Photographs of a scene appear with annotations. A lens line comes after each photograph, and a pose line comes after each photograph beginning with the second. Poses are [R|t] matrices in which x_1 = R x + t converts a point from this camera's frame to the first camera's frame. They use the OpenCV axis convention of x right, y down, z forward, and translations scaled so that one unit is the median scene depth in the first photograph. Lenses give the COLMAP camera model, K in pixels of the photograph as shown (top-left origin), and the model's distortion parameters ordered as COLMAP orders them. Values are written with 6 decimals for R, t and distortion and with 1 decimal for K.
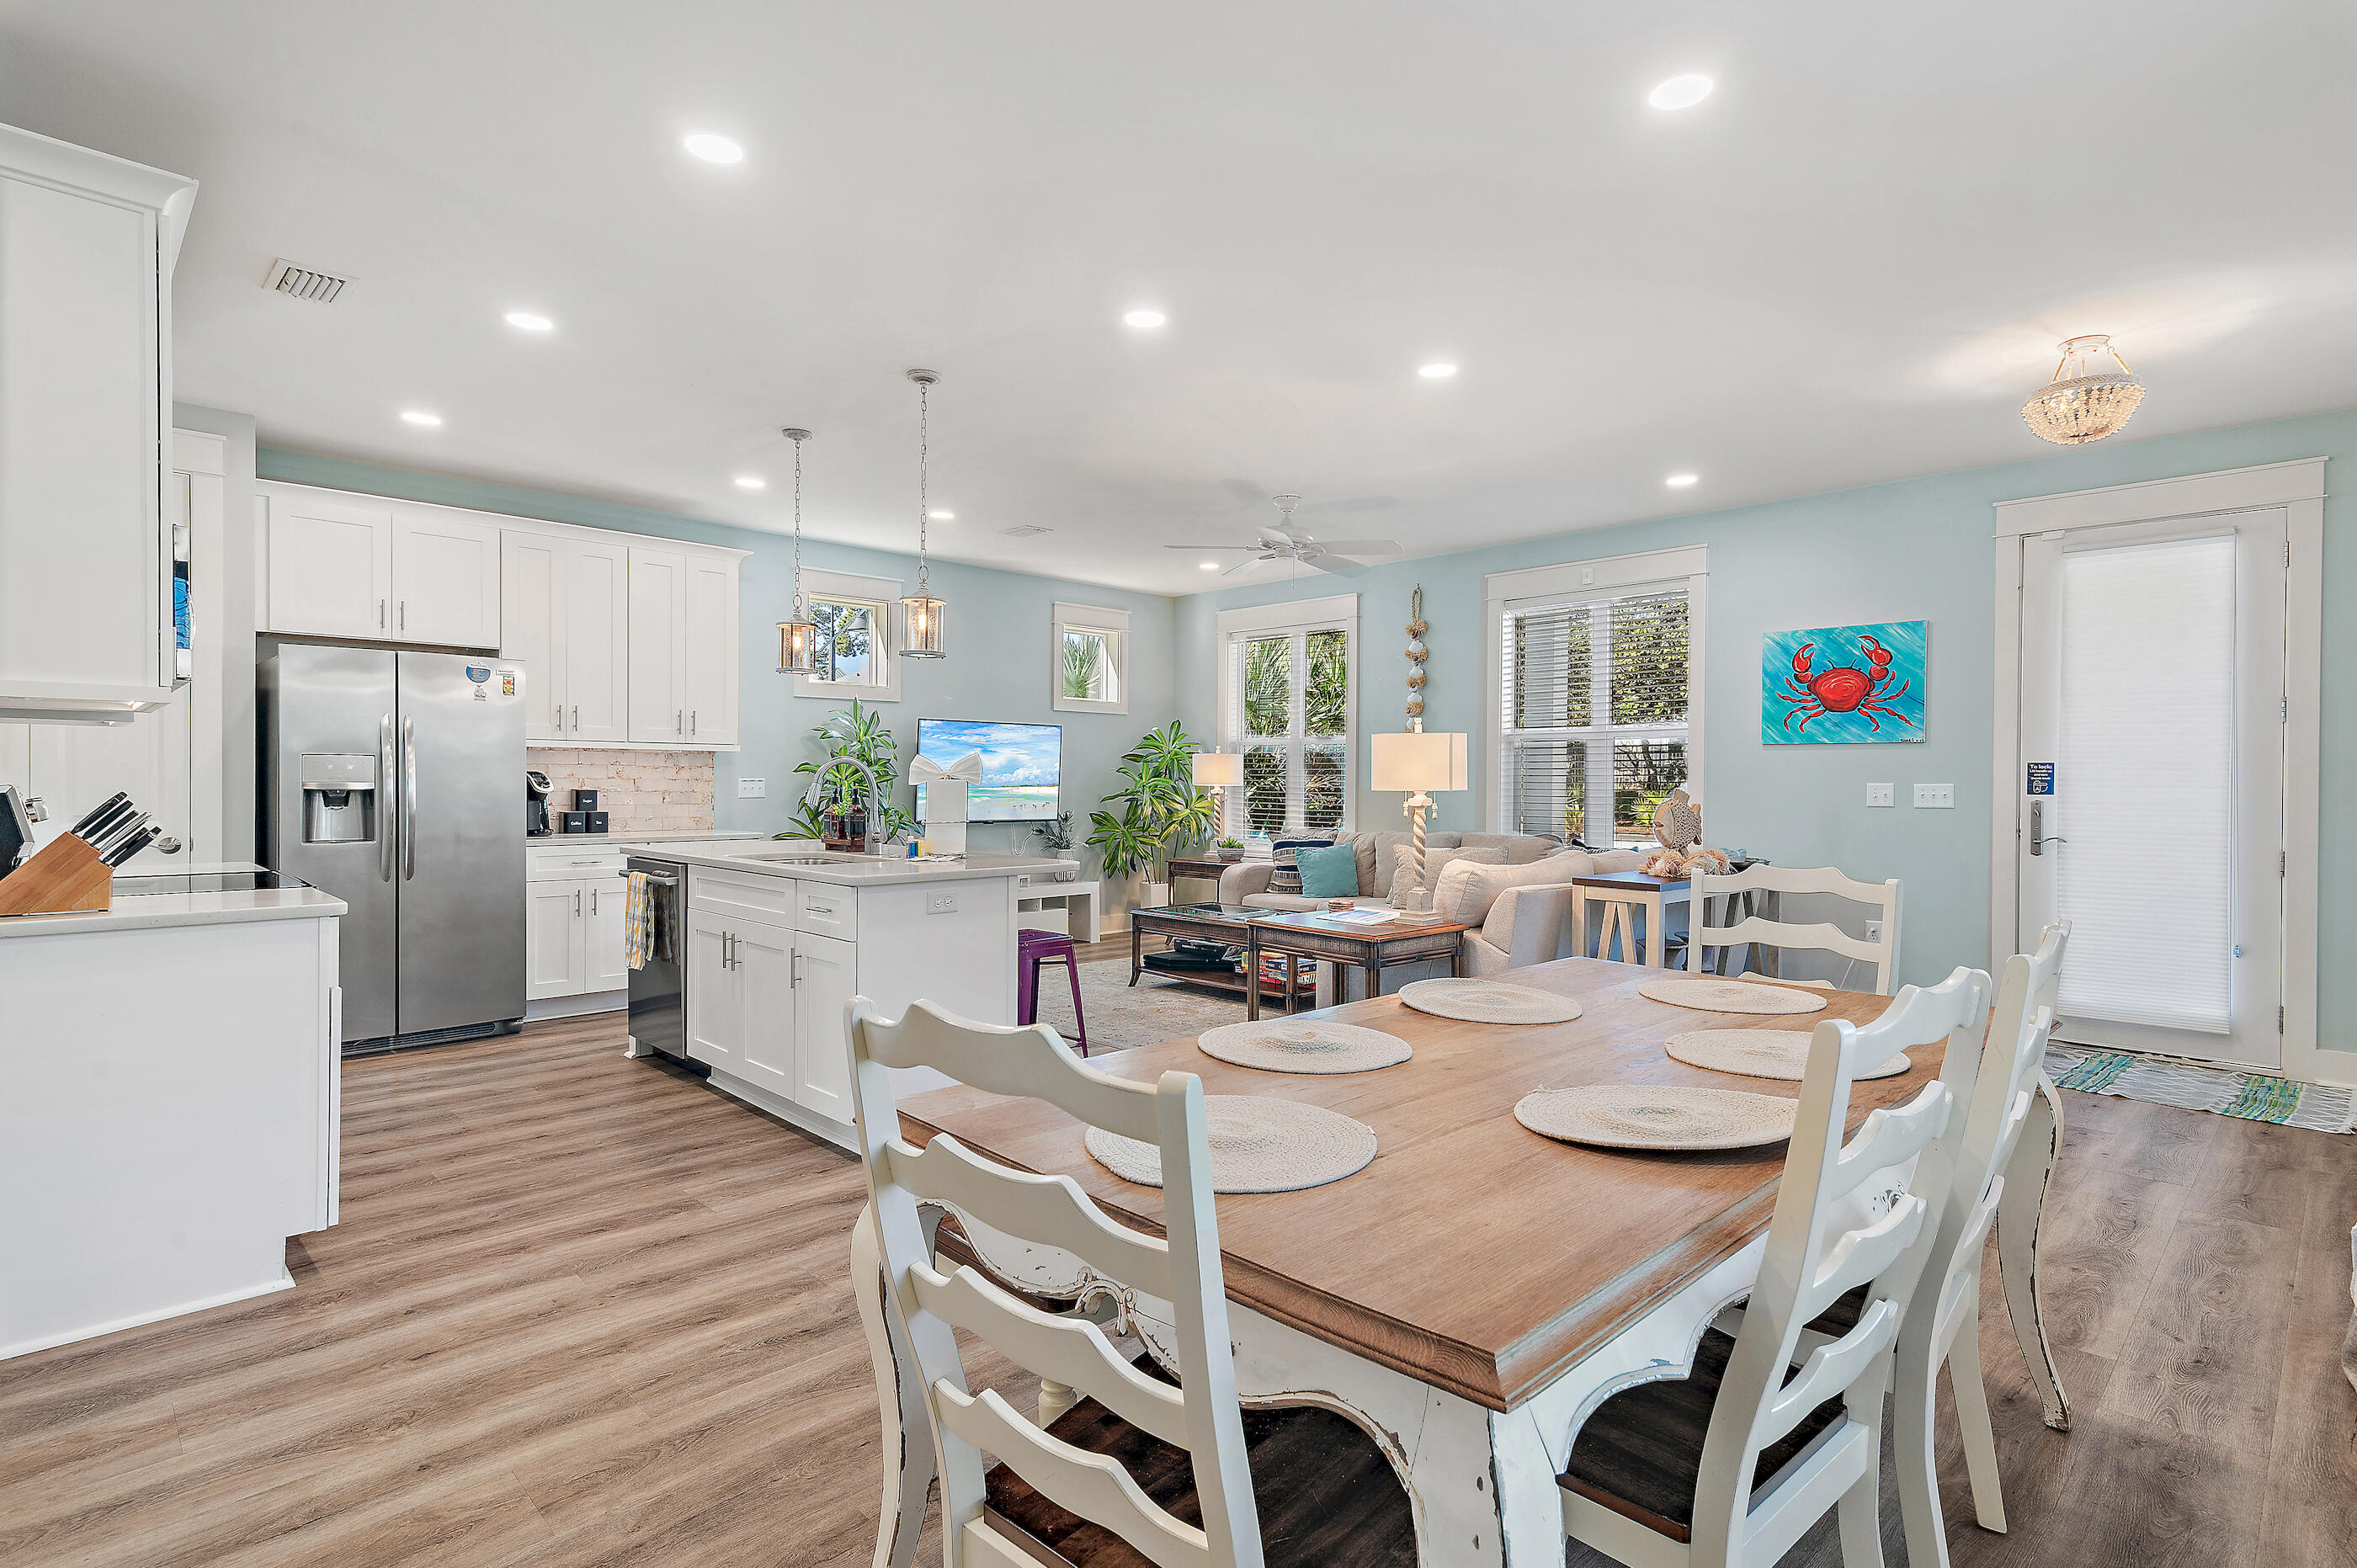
lens RADIAL K [[1162.7, 0, 1175.0], [0, 1162.7, 780.0], [0, 0, 1]] dist [0.019748, -0.000078]
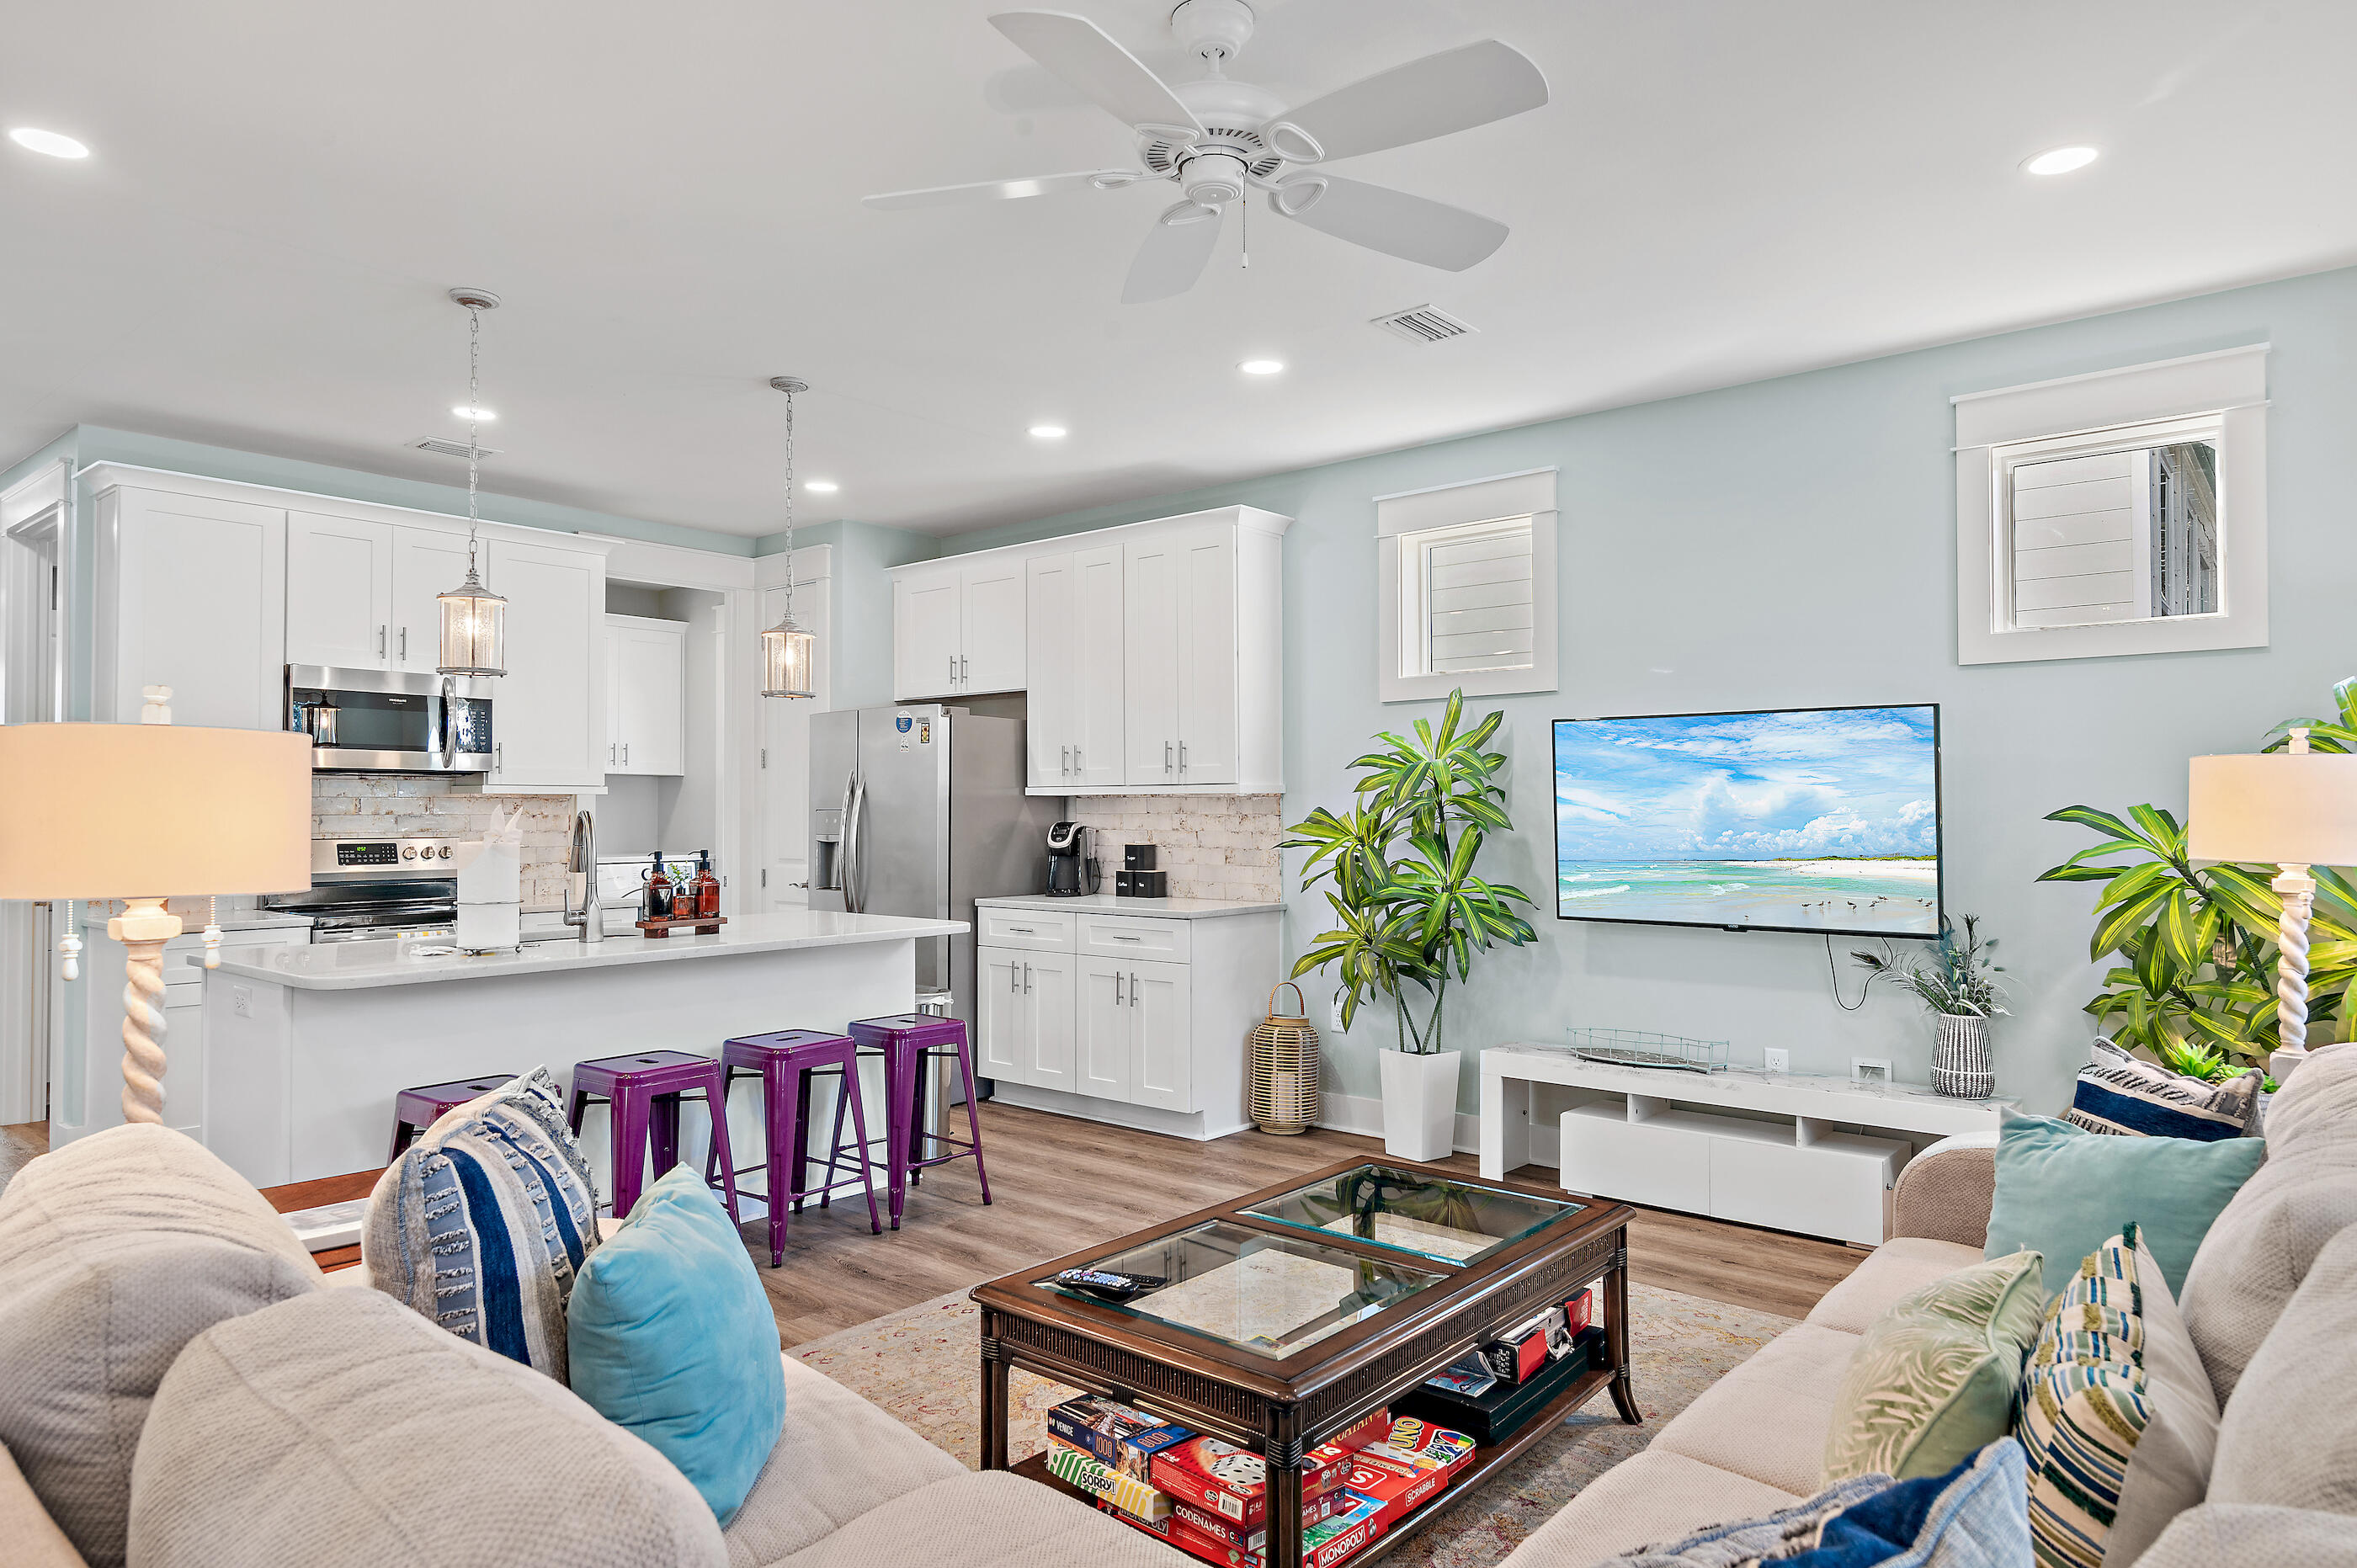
lens RADIAL K [[1416.1, 0, 1179.1], [0, 1416.1, 790.3], [0, 0, 1]] dist [0.008718, -0.003138]
pose [[0.101850, -0.019985, -0.994599, 0.527717], [0.001648, 0.999800, -0.019920, -0.010633], [0.994798, 0.000389, 0.101863, 0.990184]]
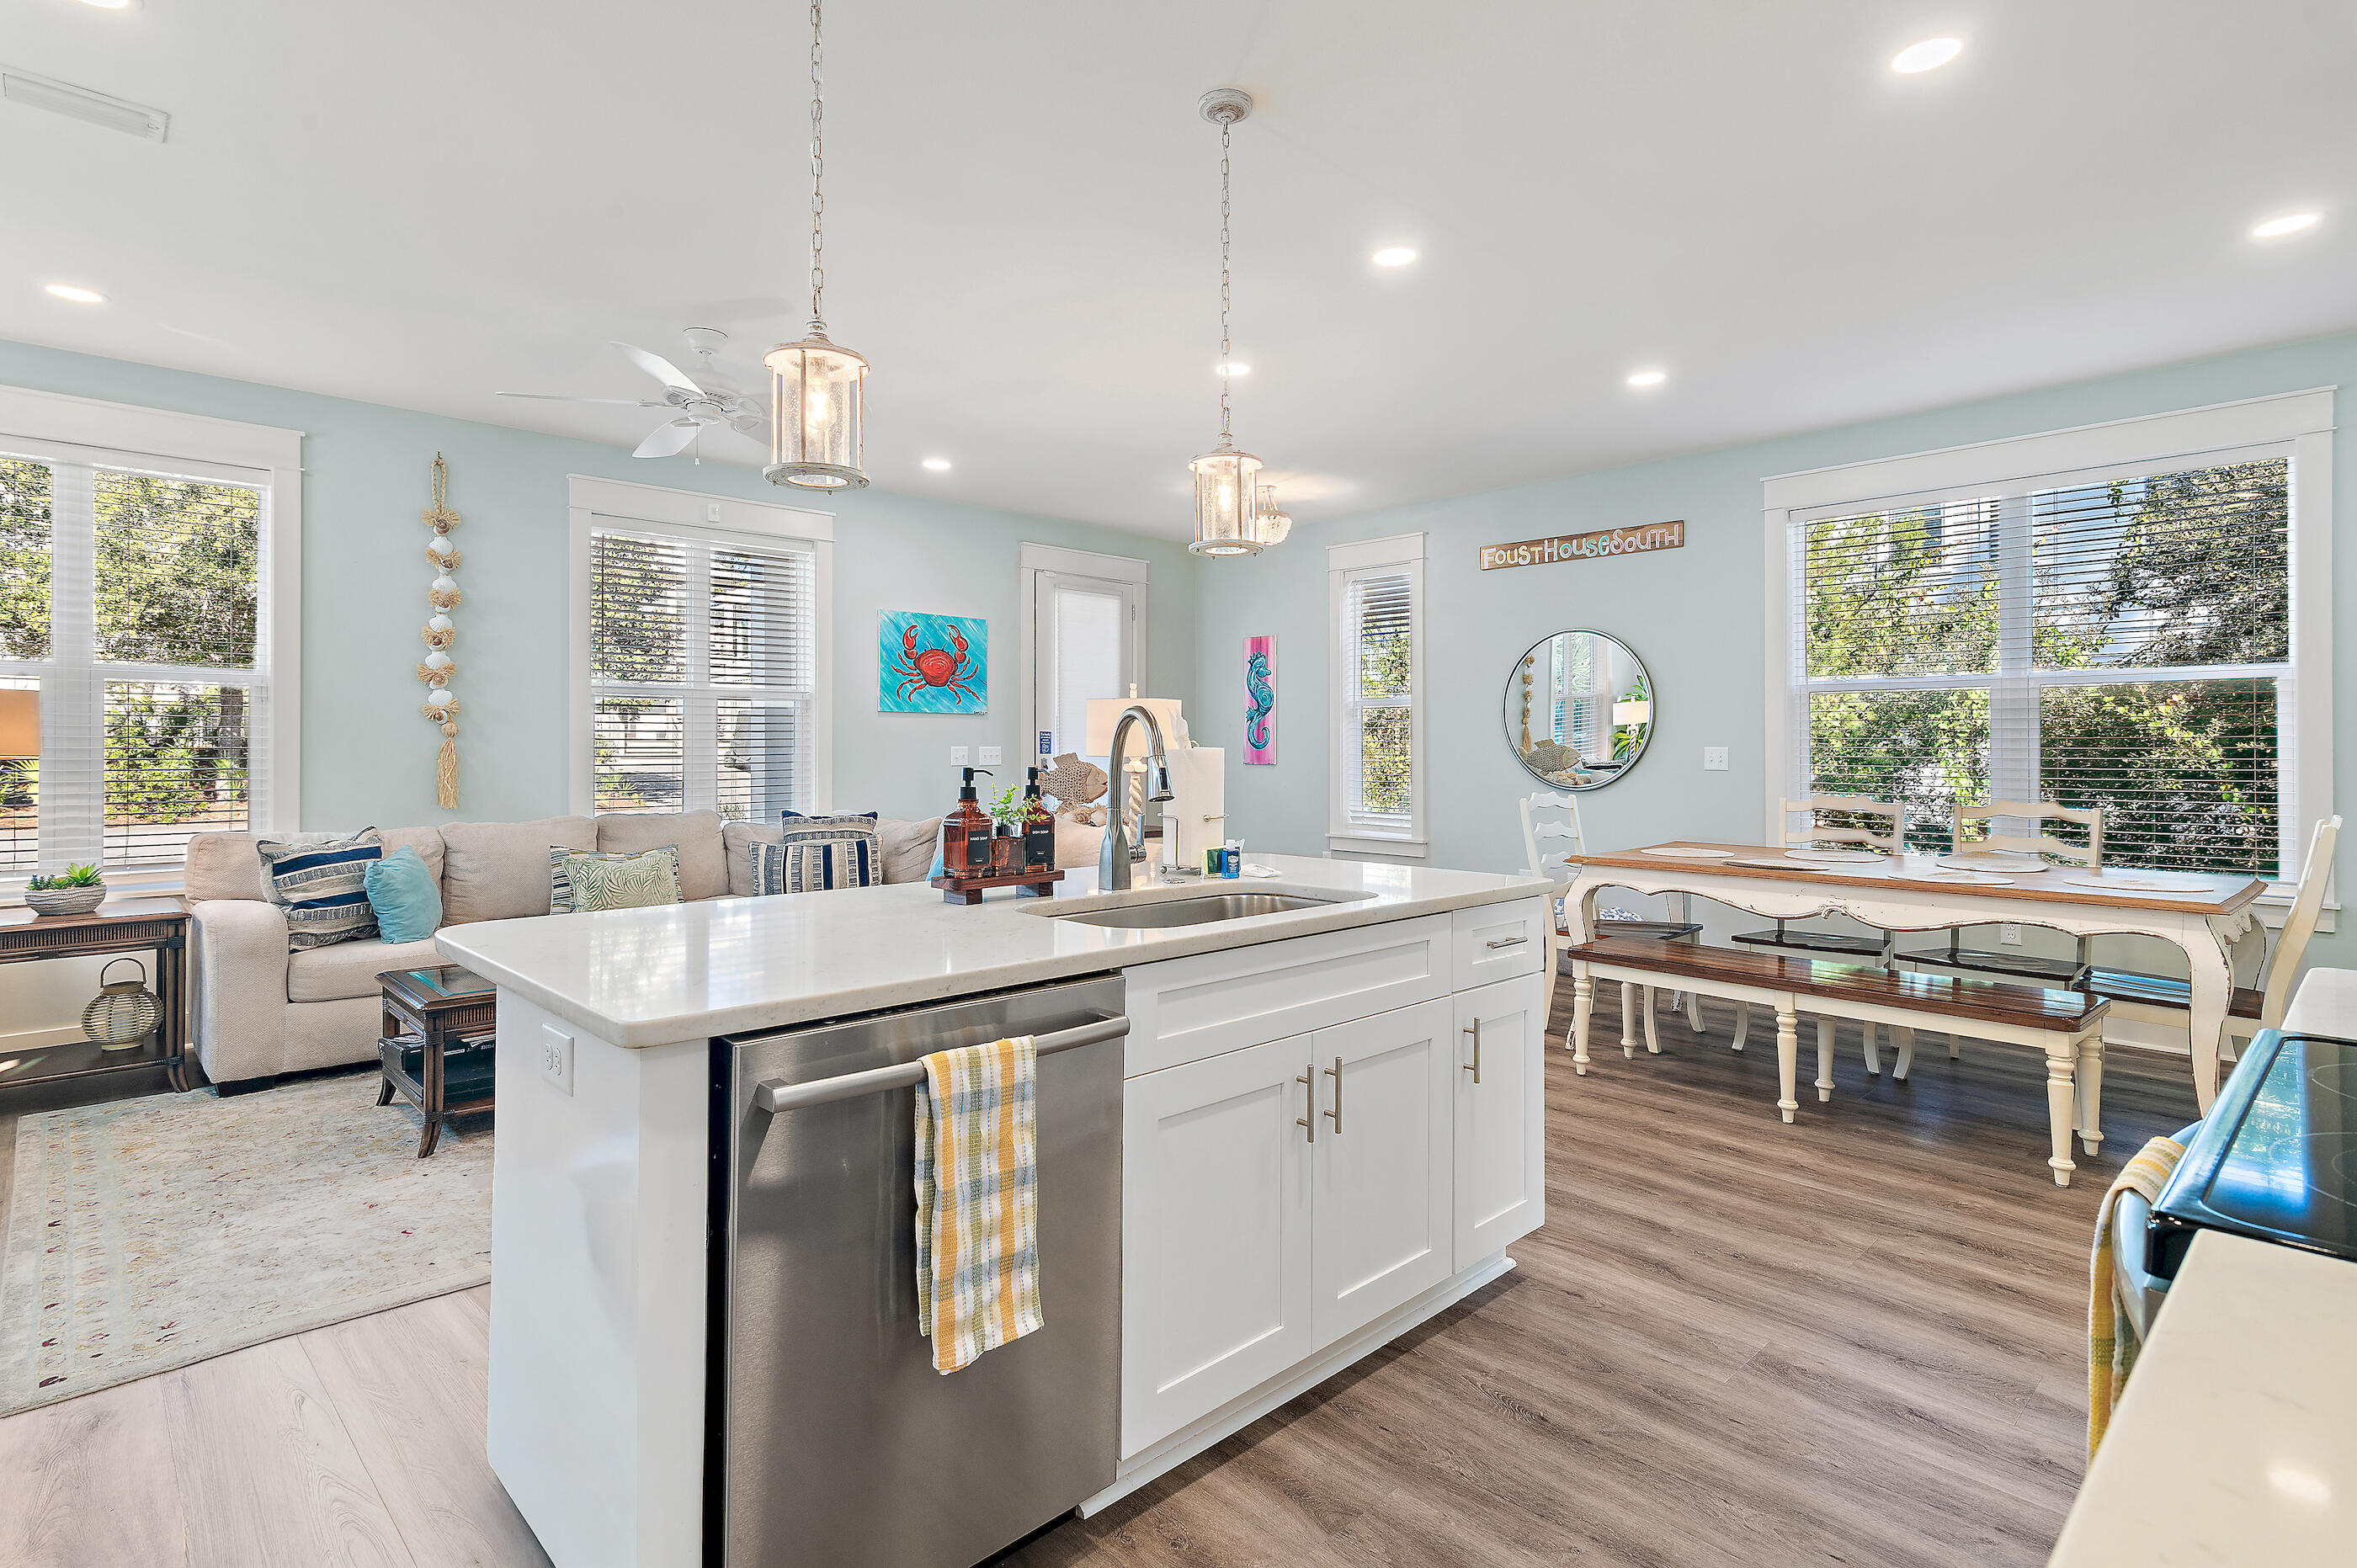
lens RADIAL K [[1162.7, 0, 1193.9], [0, 1162.7, 750.8], [0, 0, 1]] dist [0.019748, -0.000078]
pose [[-0.001847, -0.010368, 0.999945, -0.618691], [-0.000656, 0.999946, 0.010367, -0.005541], [-0.999998, -0.000636, -0.001853, 0.748362]]
